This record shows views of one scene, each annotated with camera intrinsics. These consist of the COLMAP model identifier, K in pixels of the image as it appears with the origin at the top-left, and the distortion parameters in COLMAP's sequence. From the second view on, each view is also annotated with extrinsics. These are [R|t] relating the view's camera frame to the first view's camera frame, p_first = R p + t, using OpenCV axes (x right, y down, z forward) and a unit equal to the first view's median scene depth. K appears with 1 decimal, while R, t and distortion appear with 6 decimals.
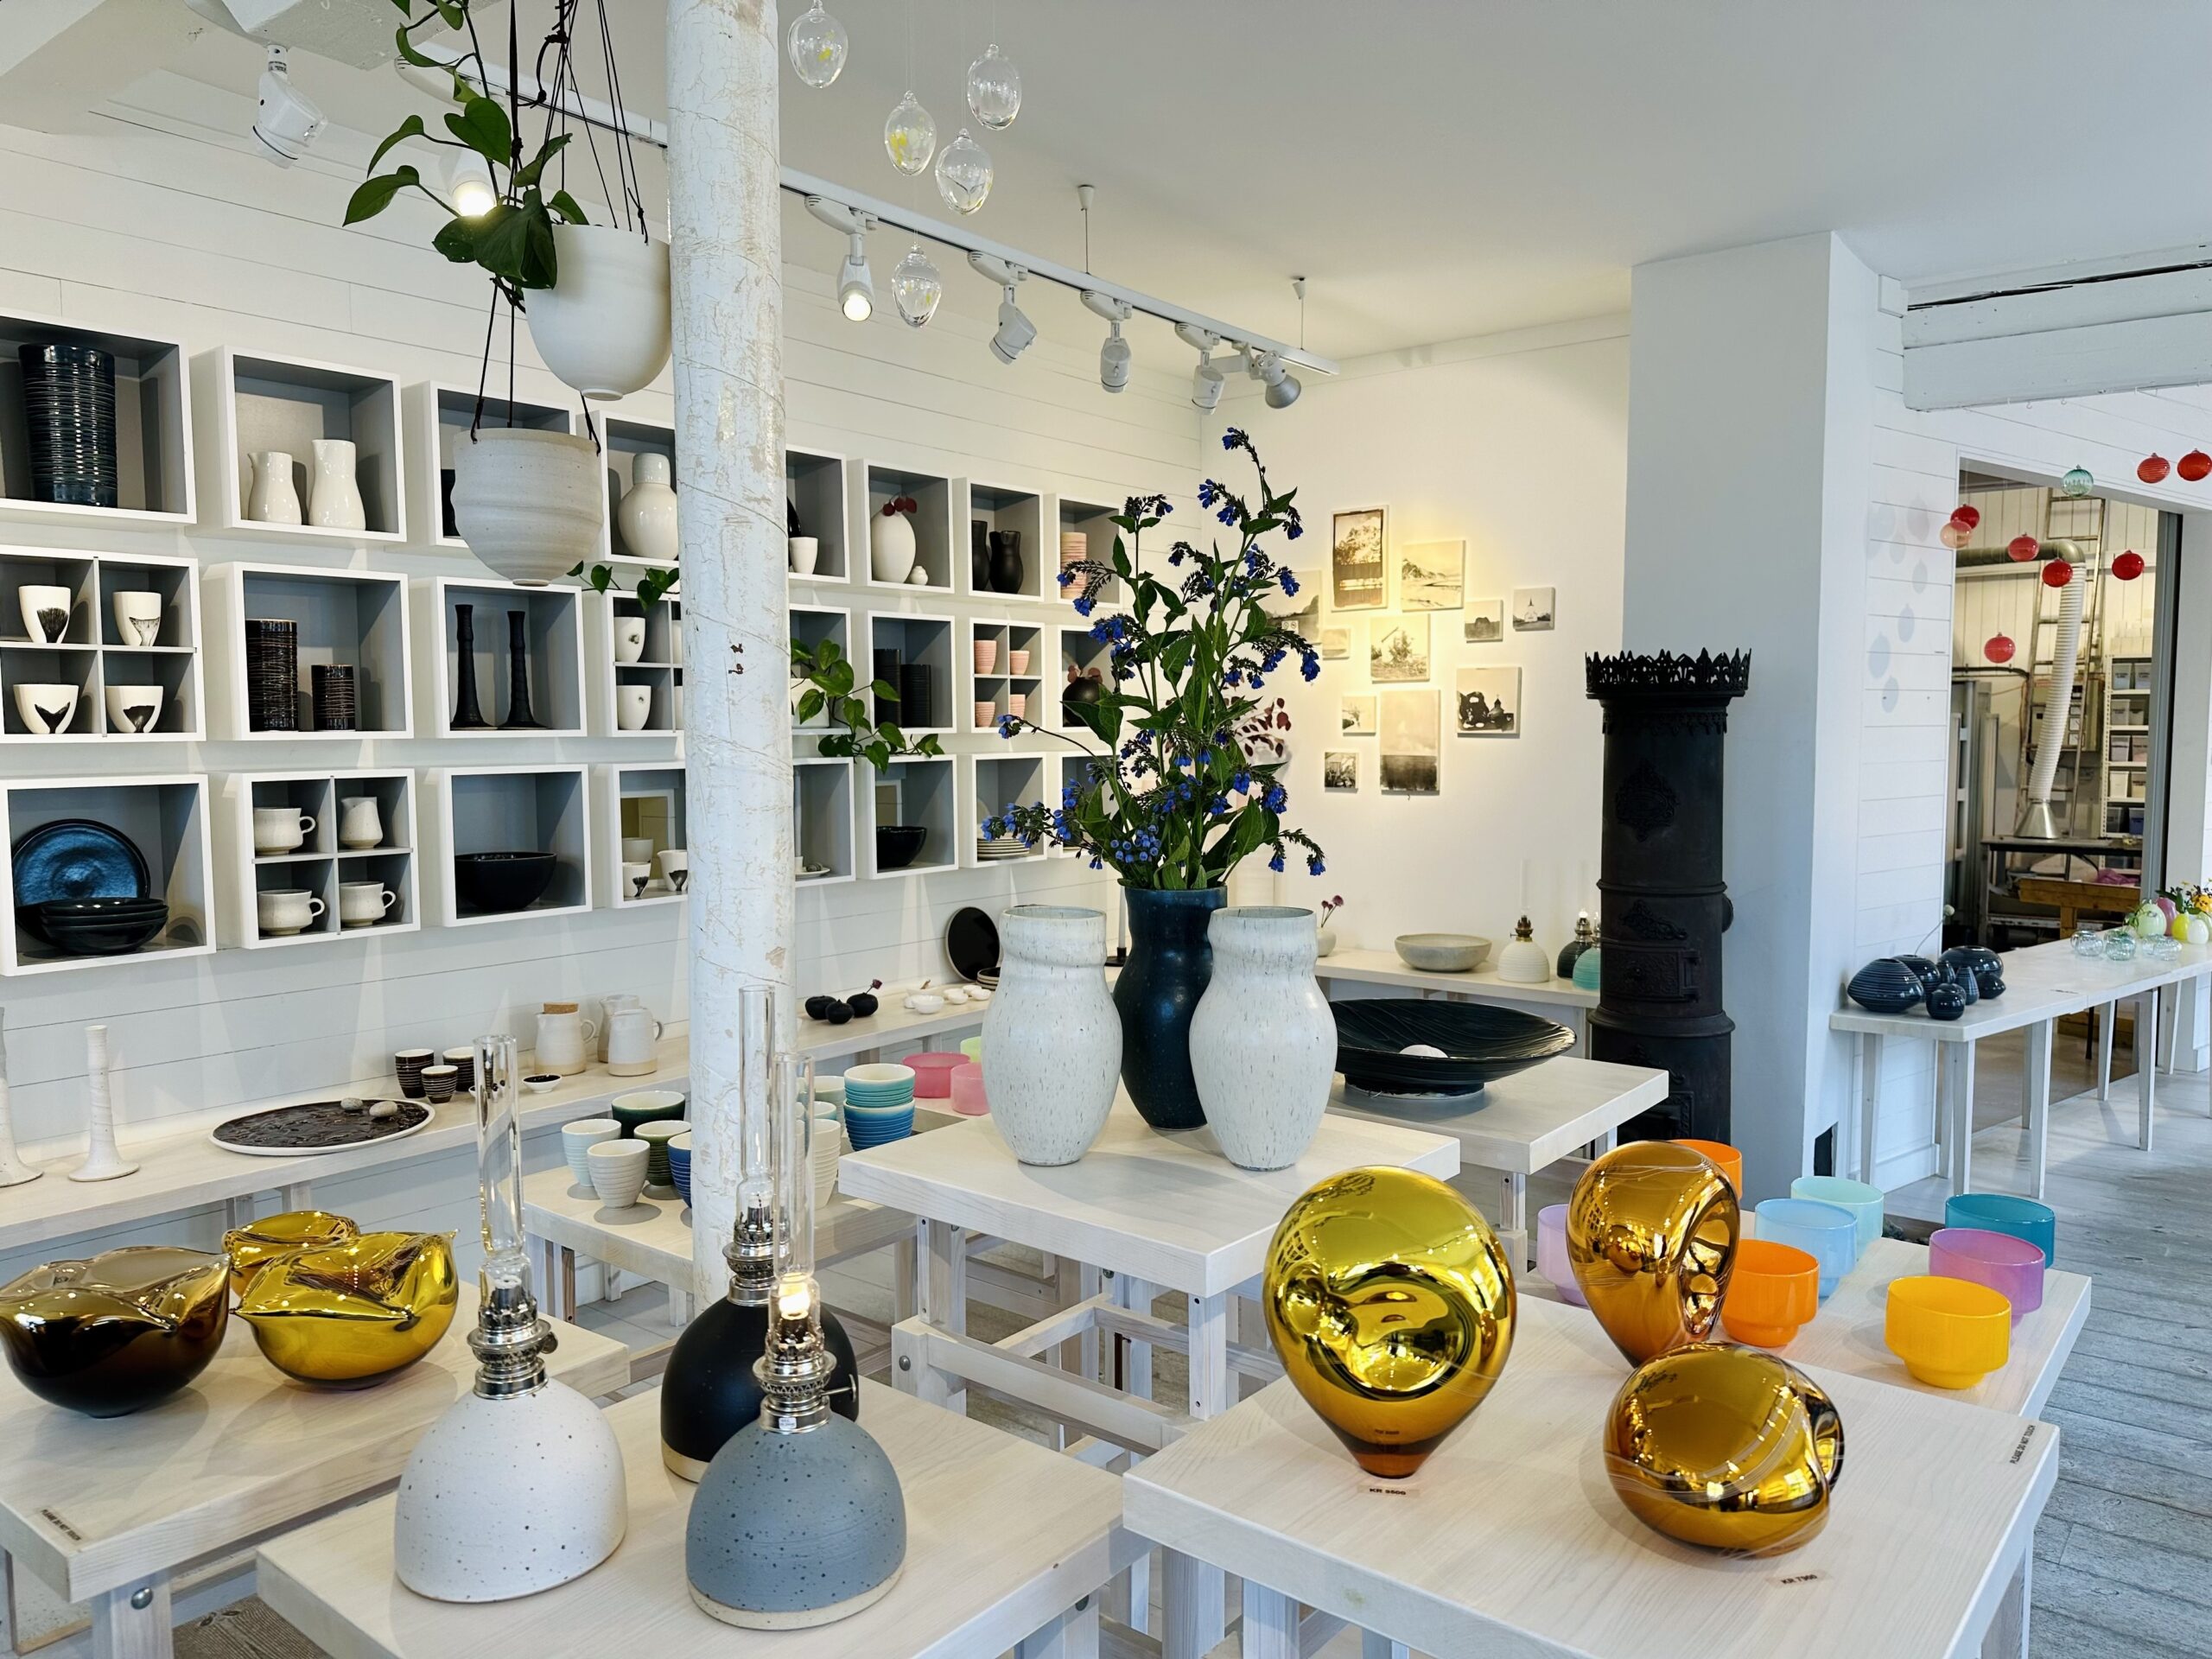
lens RADIAL K [[1552.7, 0, 1106.0], [0, 1552.7, 829.5], [0, 0, 1]] dist [-0.001218, -0.001006]
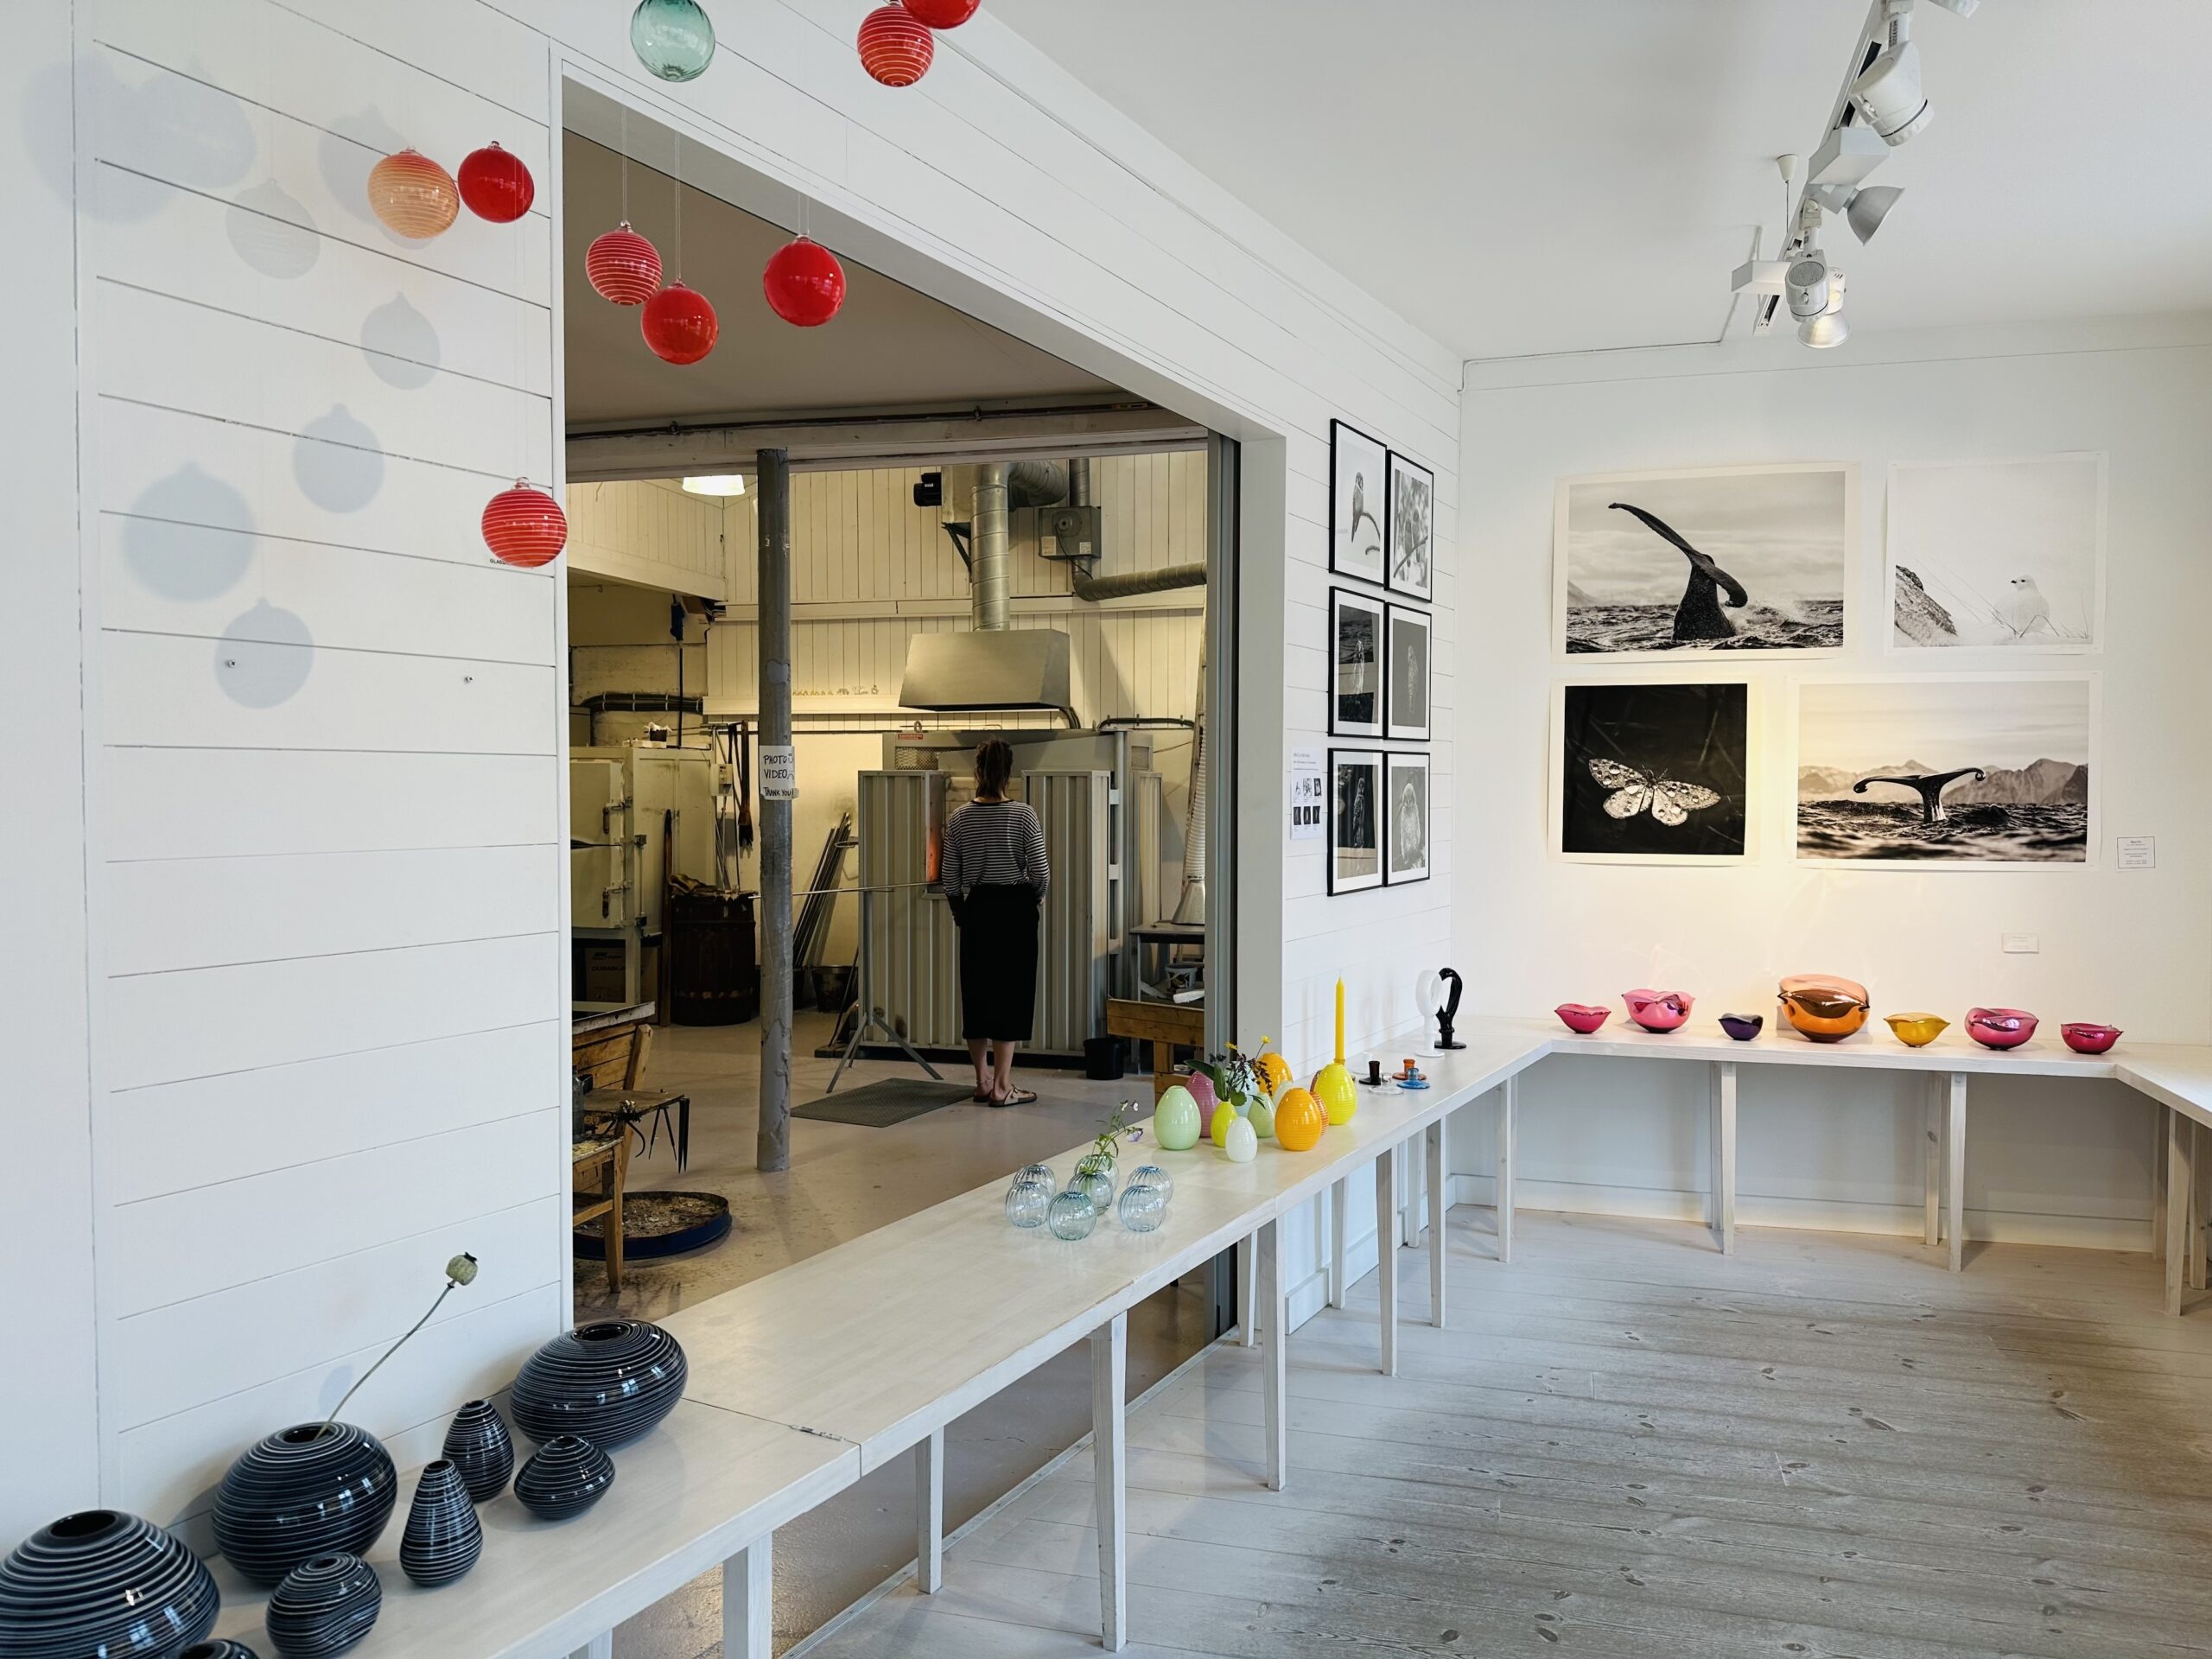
lens RADIAL K [[1535.5, 0, 1111.4], [0, 1535.5, 838.1], [0, 0, 1]] dist [0.199600, -0.385406]
pose [[0.920597, -0.007096, 0.390449, 0.240404], [0.021647, 0.999225, -0.032879, -0.013890], [-0.389913, 0.038721, 0.920037, 0.269033]]
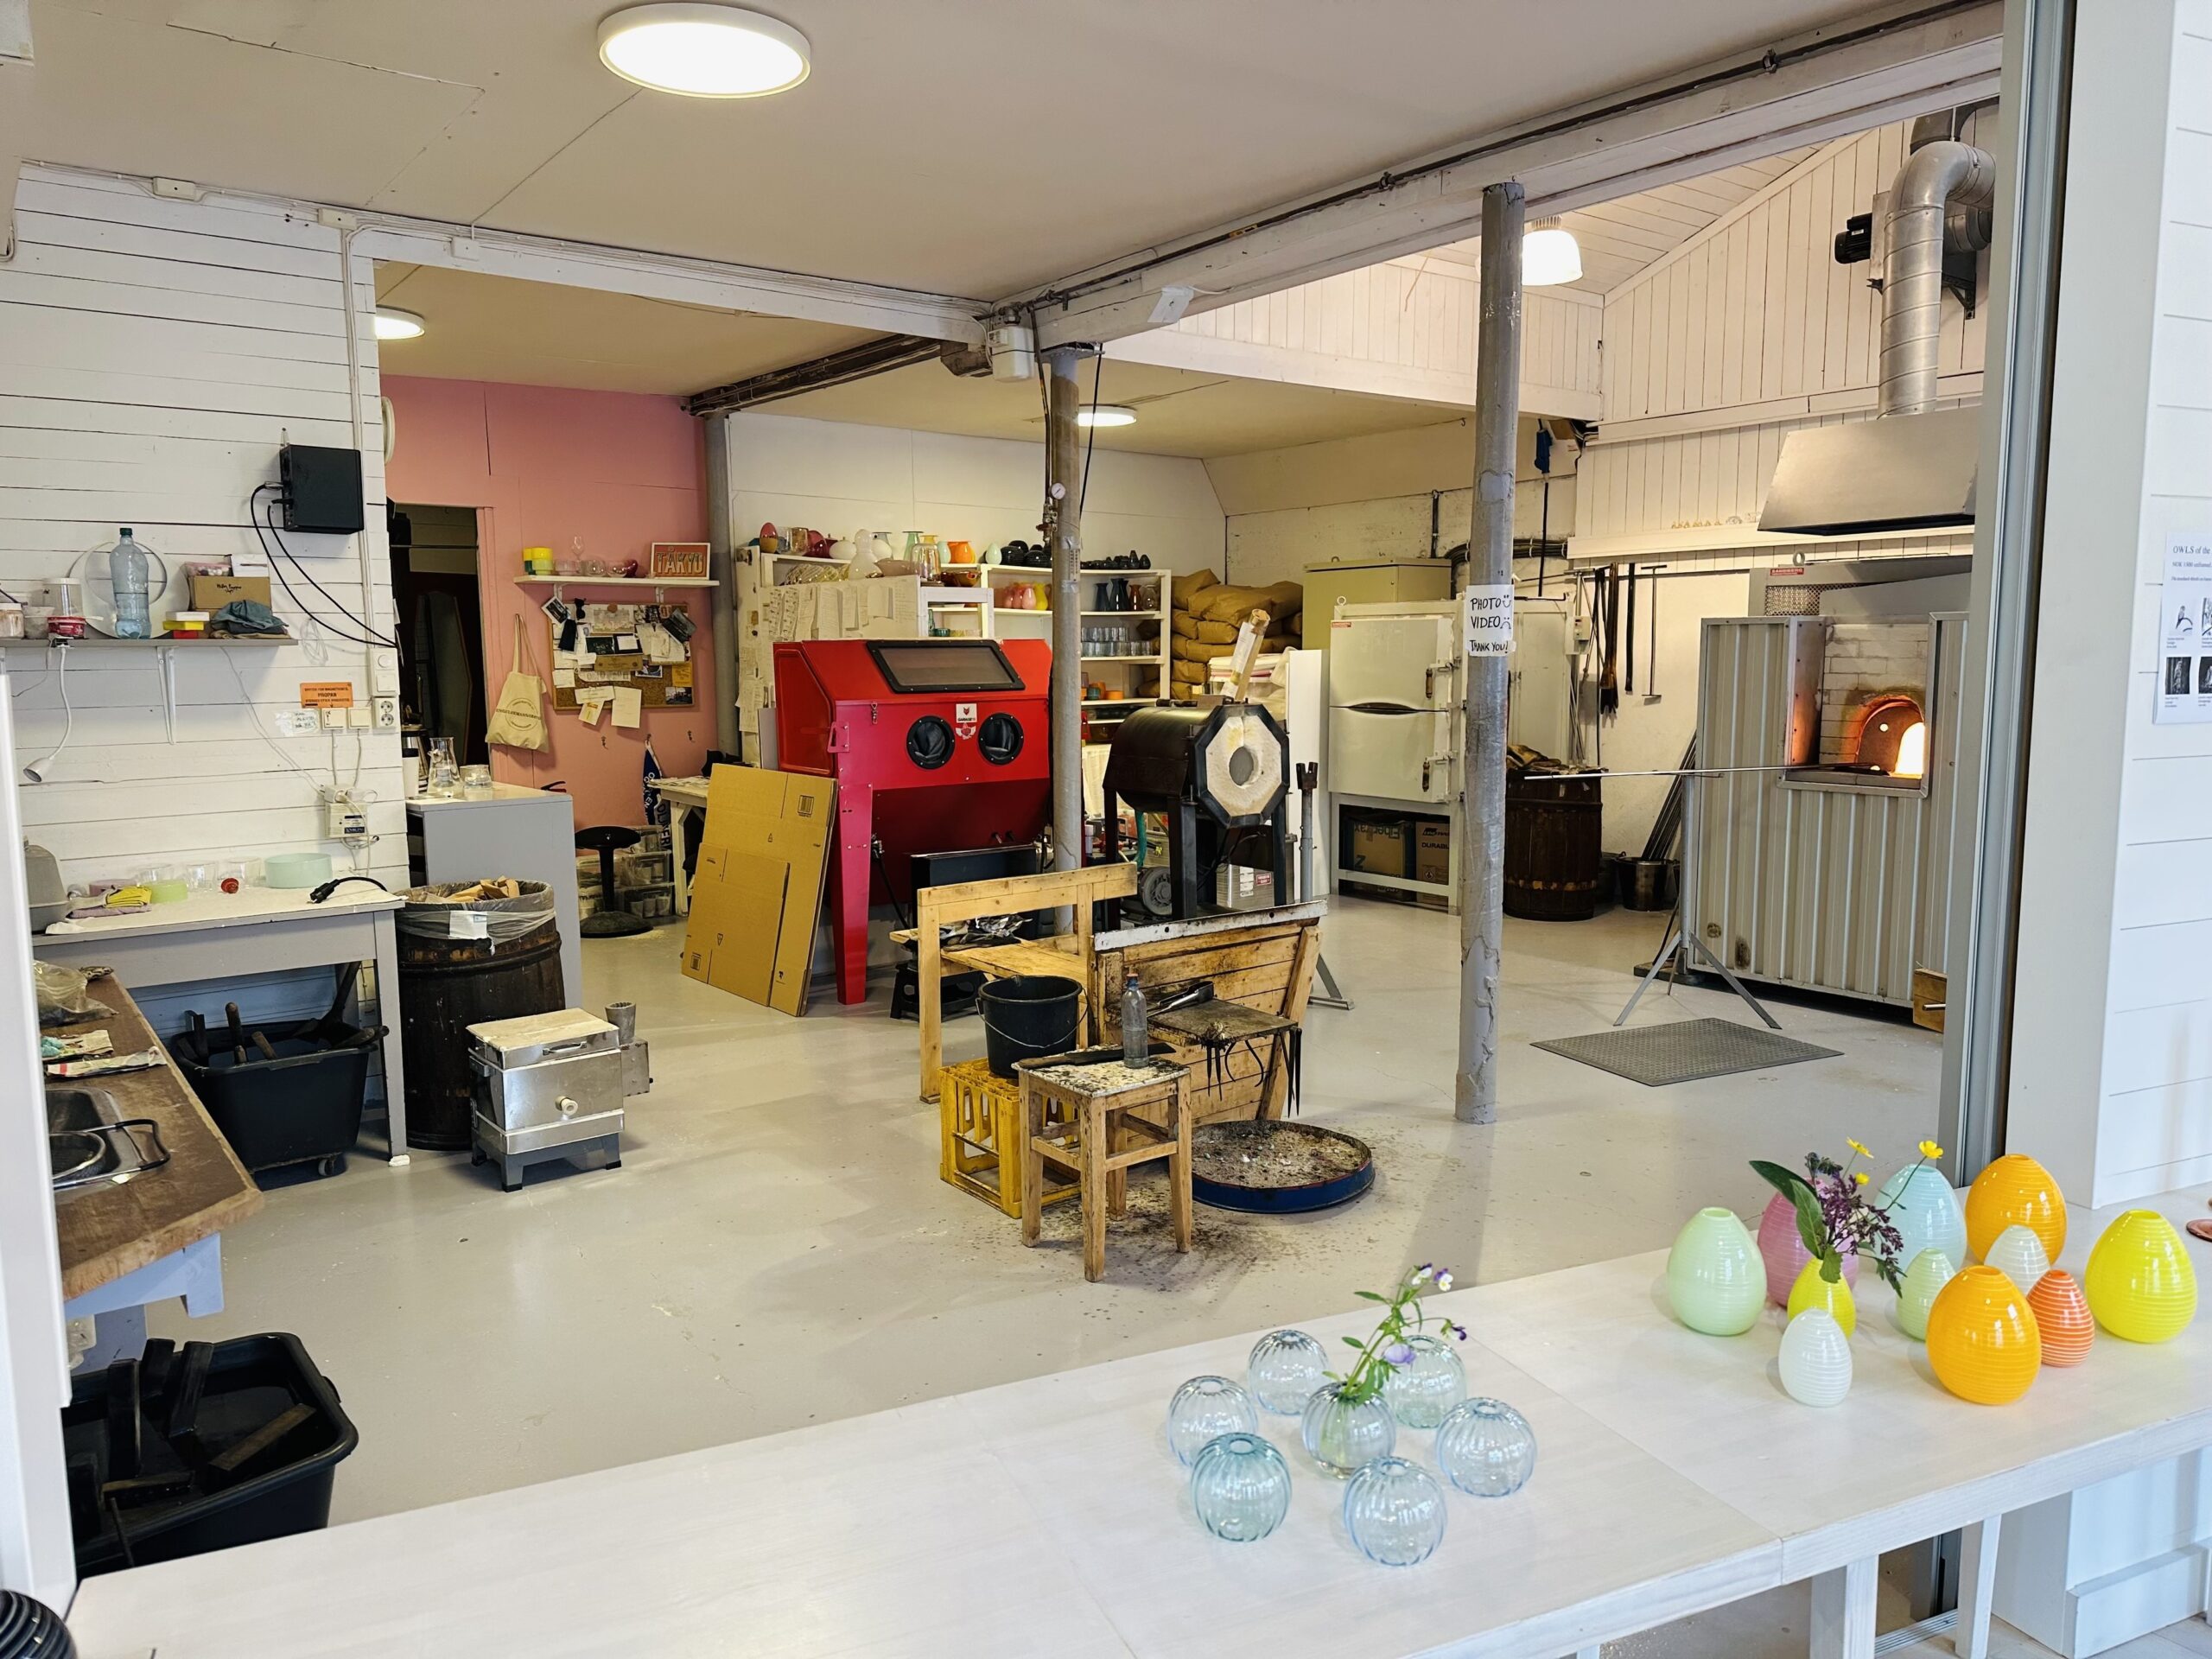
lens RADIAL K [[1535.5, 0, 1111.4], [0, 1535.5, 838.1], [0, 0, 1]] dist [0.199600, -0.385406]
pose [[0.972166, 0.027628, -0.232660, 0.362590], [-0.015818, 0.998497, 0.052472, -0.019819], [0.233760, -0.047331, 0.971142, 0.395520]]
